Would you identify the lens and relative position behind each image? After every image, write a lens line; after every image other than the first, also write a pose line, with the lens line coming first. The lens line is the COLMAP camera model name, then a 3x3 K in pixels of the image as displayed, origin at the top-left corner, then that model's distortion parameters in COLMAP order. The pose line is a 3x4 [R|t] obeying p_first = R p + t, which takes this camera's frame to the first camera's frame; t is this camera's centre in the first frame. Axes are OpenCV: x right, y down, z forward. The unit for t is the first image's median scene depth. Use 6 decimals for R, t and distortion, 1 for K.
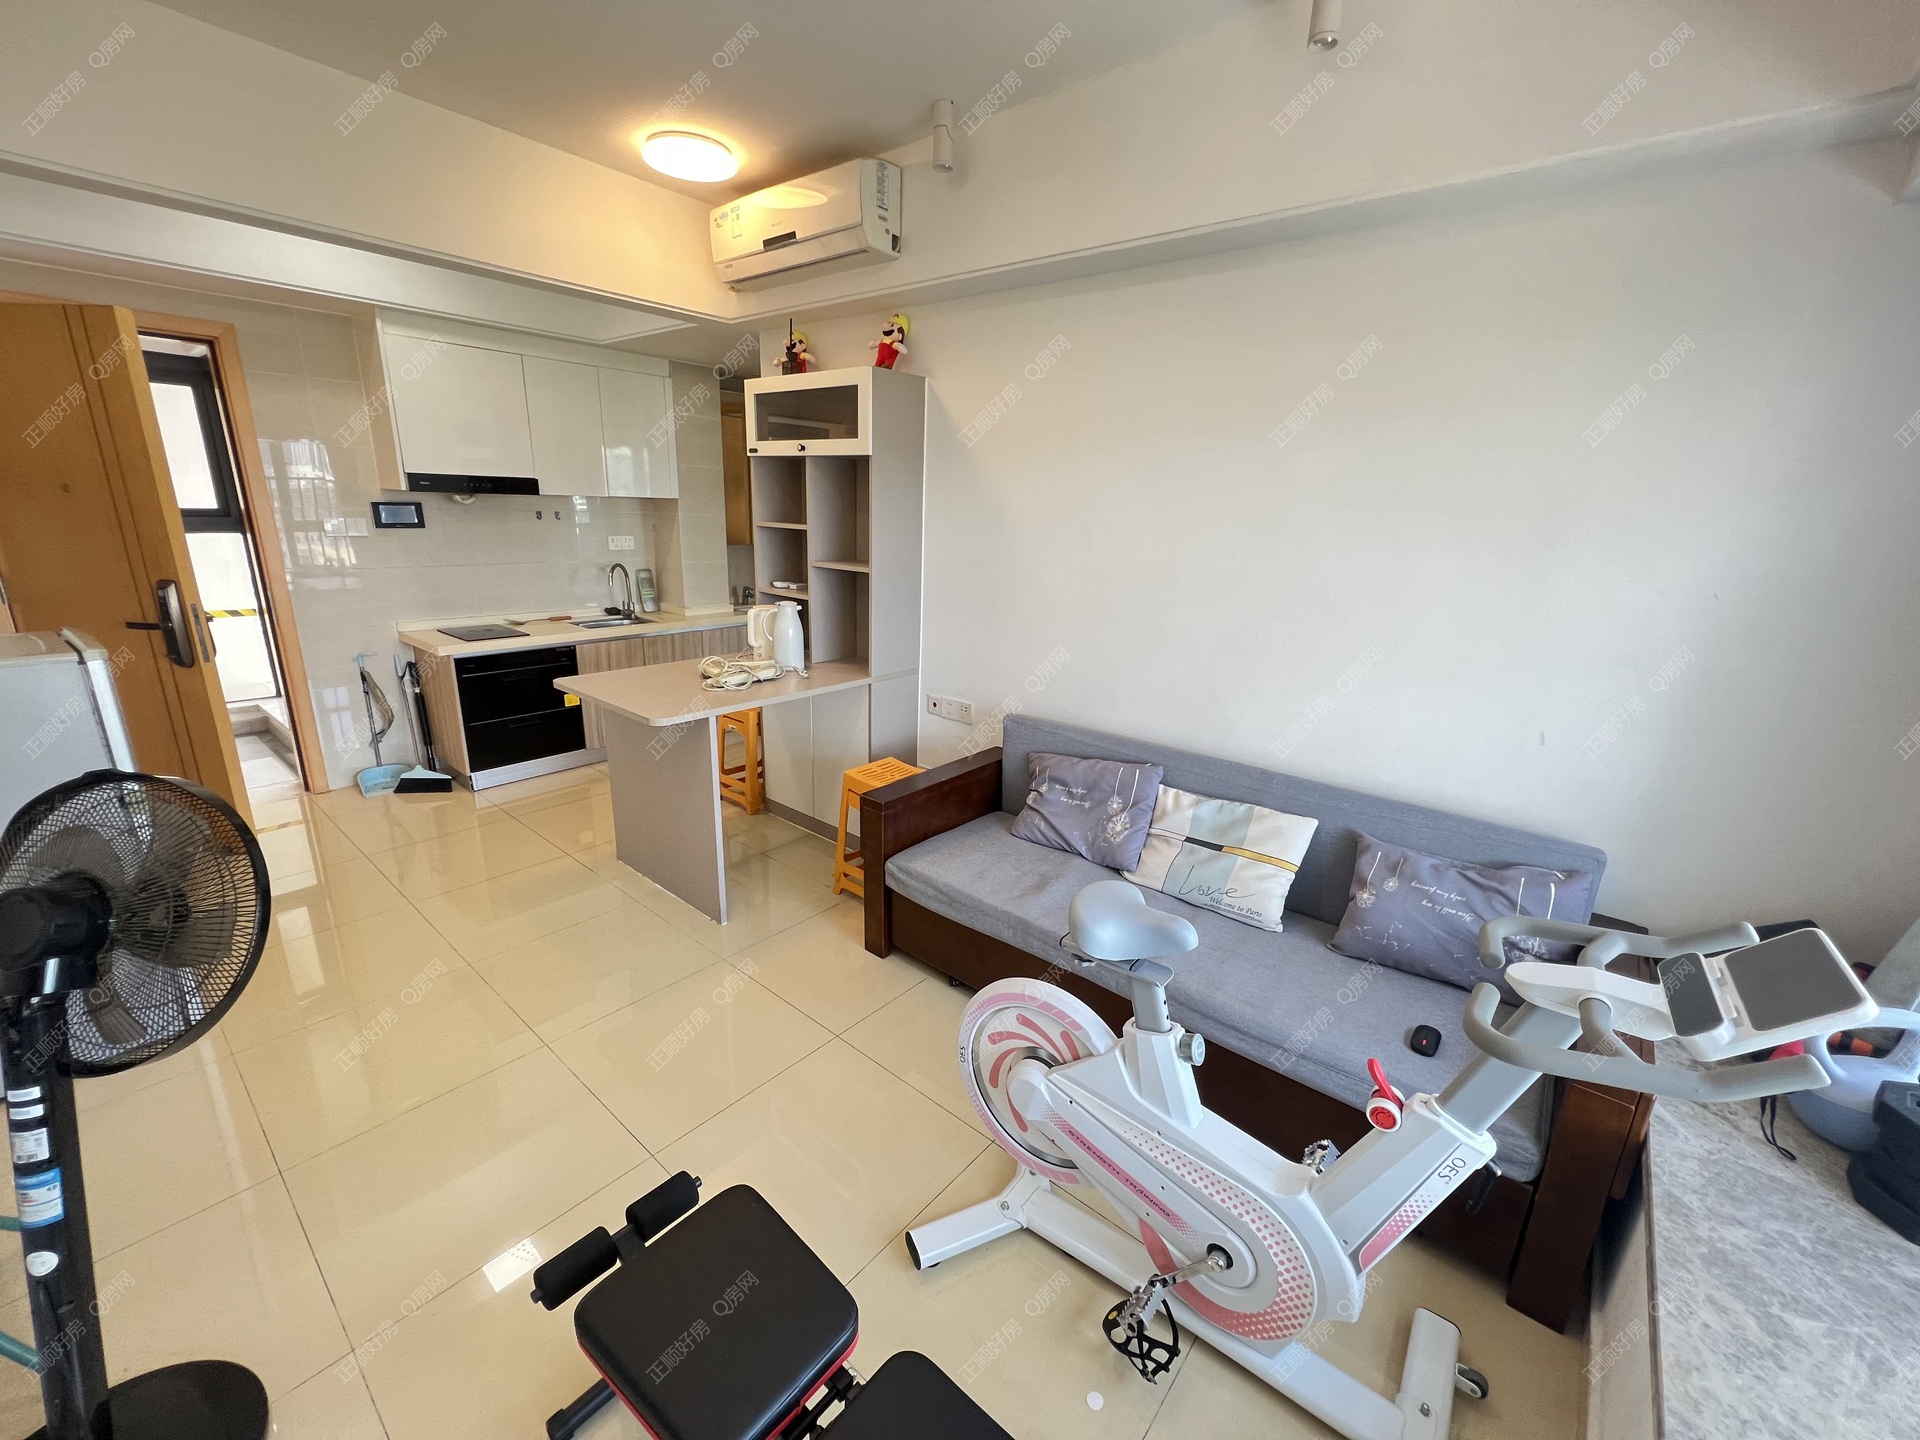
lens RADIAL K [[764.7, 0, 957.9], [0, 764.7, 724.4], [0, 0, 1]] dist [-0.000645, -0.000205]
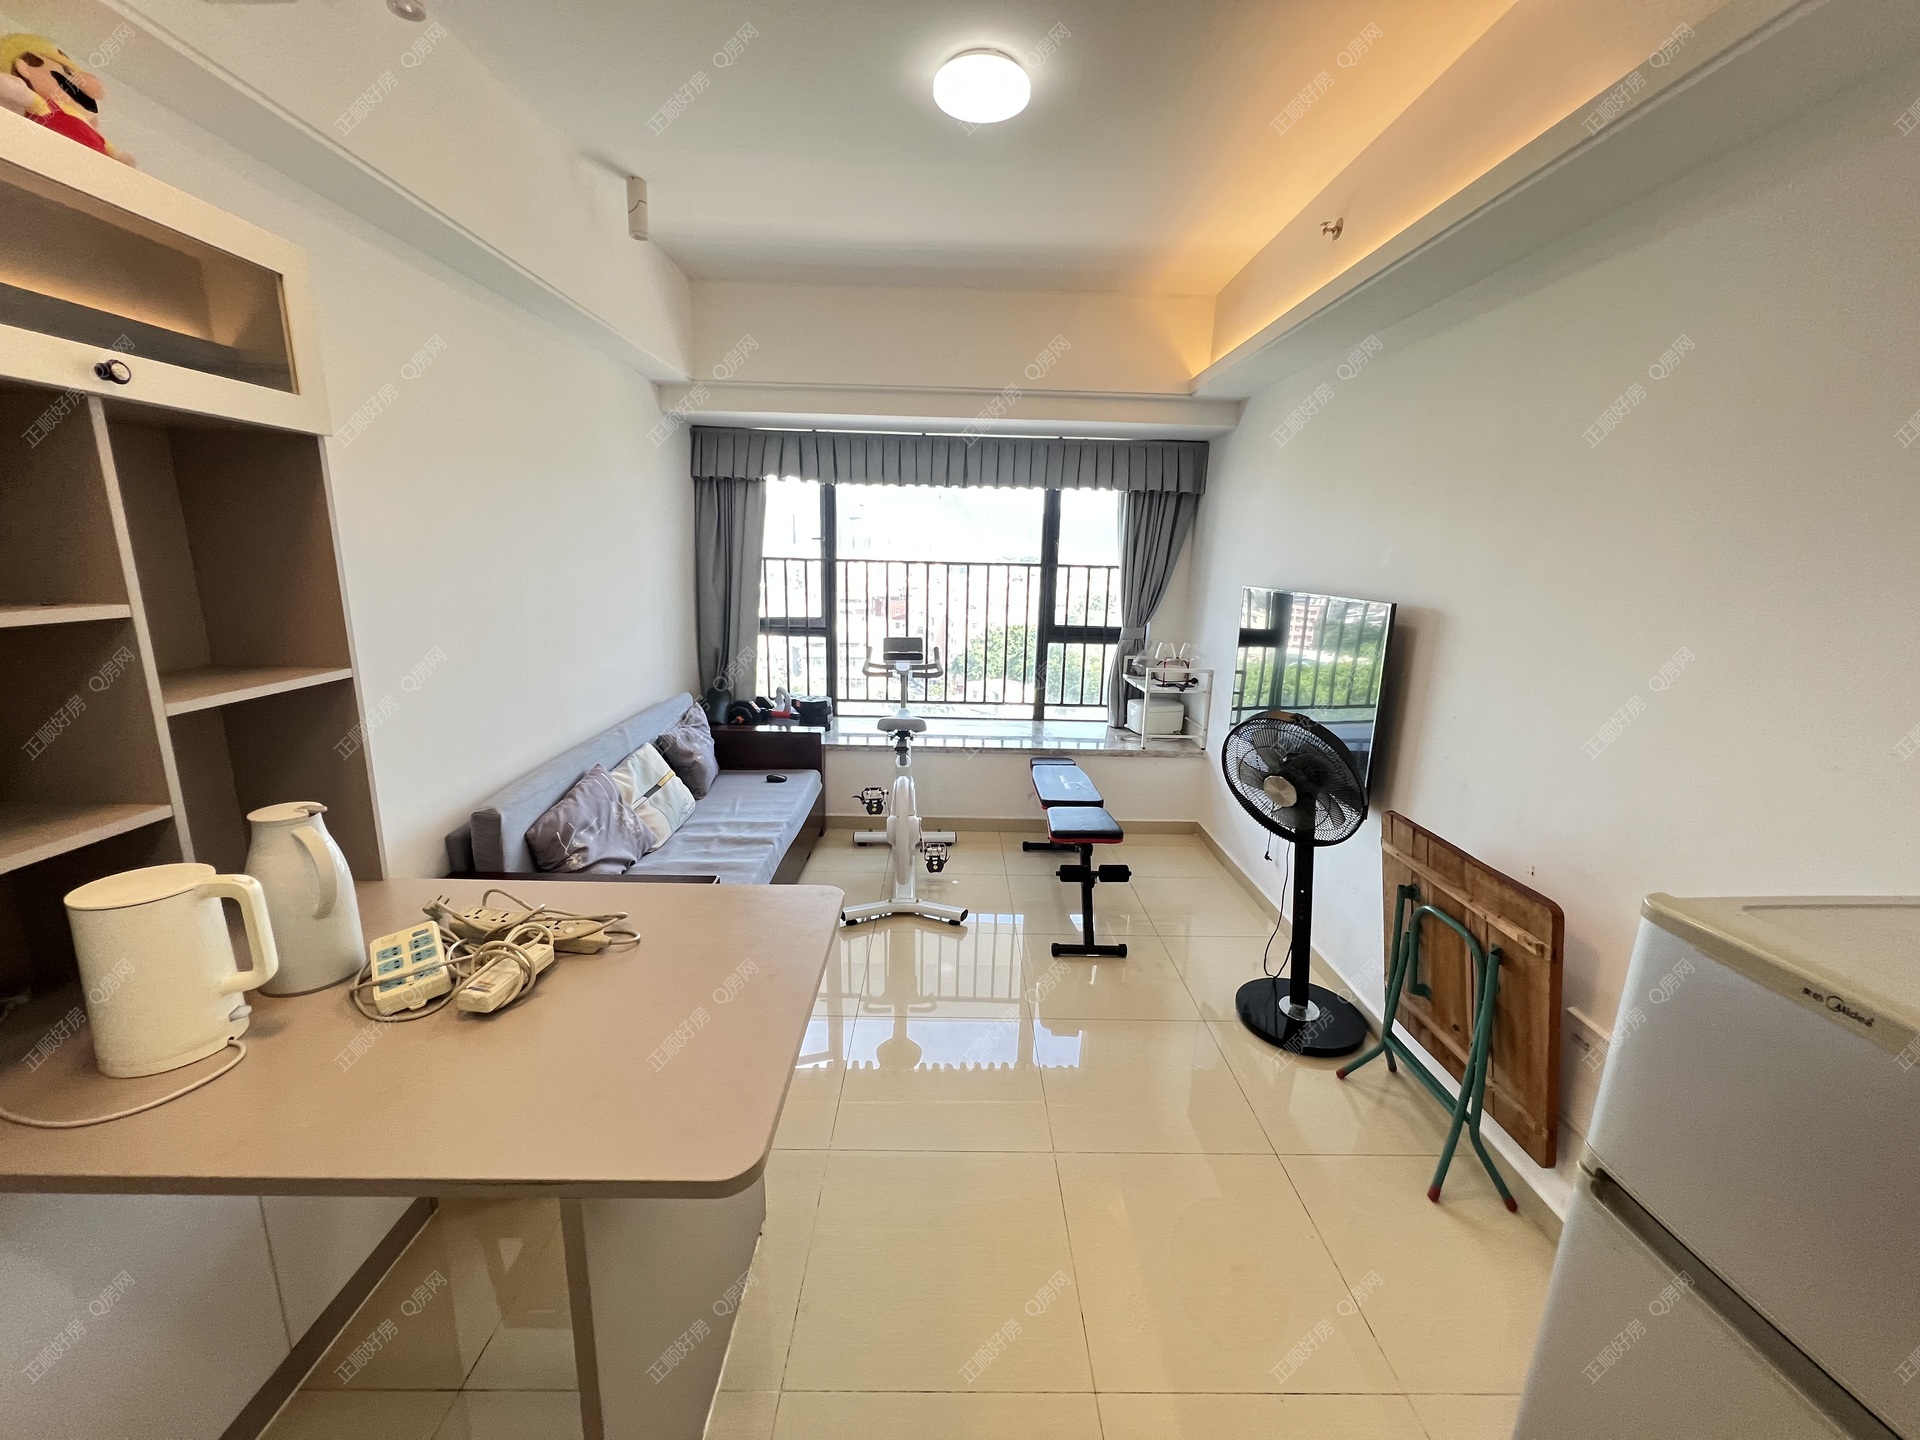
lens RADIAL K [[764.7, 0, 957.9], [0, 764.7, 724.4], [0, 0, 1]] dist [-0.000645, -0.000205]
pose [[-0.650337, -0.211791, 0.729525, -0.765045], [0.168916, 0.895988, 0.410699, -0.318491], [-0.740627, 0.390321, -0.546919, 1.033159]]
